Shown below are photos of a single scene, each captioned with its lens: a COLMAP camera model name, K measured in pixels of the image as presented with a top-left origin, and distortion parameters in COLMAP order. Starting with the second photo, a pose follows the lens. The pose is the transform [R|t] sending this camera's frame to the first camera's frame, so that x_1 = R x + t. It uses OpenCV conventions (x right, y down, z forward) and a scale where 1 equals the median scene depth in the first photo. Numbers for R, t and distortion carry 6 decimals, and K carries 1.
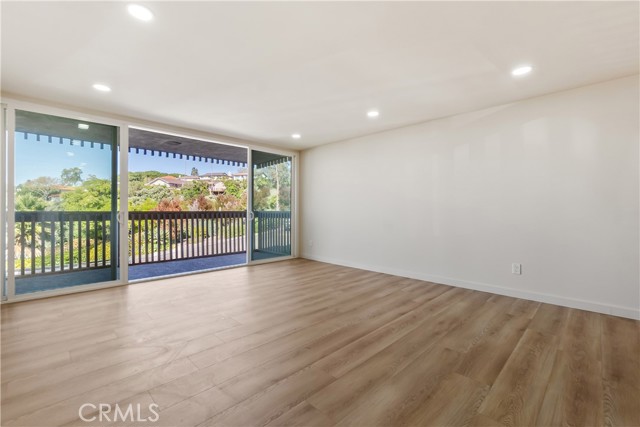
lens RADIAL K [[277.8, 0, 318.6], [0, 277.8, 206.4], [0, 0, 1]] dist [-0.002157, 0.000109]
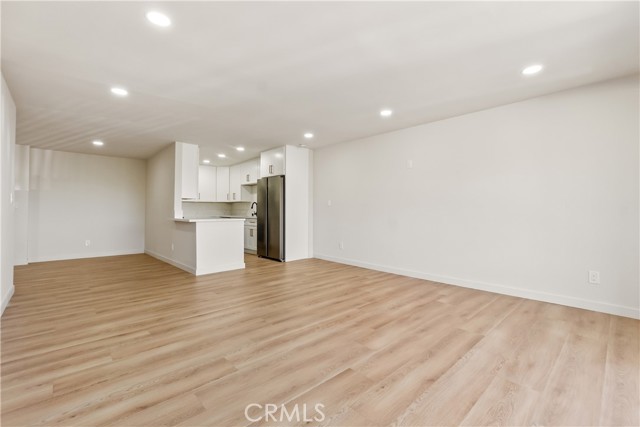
lens RADIAL K [[279.8, 0, 320.7], [0, 279.8, 206.7], [0, 0, 1]] dist [-0.002499, -0.000080]
pose [[-0.999395, -0.003840, 0.034574, -0.105382], [-0.004724, 0.999663, -0.025509, 0.018009], [-0.034465, -0.025657, -0.999077, 1.357850]]
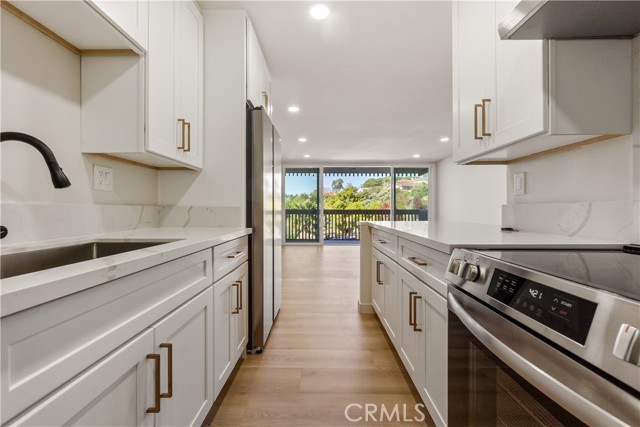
lens RADIAL K [[276.3, 0, 315.6], [0, 276.3, 209.7], [0, 0, 1]] dist [-0.004118, -0.000356]
pose [[0.689840, -0.002023, -0.723959, 0.691168], [0.009915, 0.999929, 0.006653, 0.007585], [0.723894, -0.011768, 0.689811, -0.404039]]
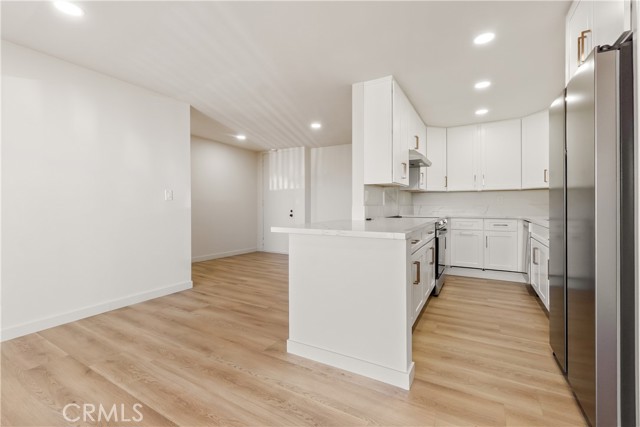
lens RADIAL K [[277.8, 0, 318.6], [0, 277.8, 206.4], [0, 0, 1]] dist [-0.002157, 0.000109]
pose [[-0.254294, -0.004444, 0.967117, -0.068496], [-0.009317, 0.999954, 0.002146, 0.004706], [-0.967082, -0.008465, -0.254323, 0.360316]]
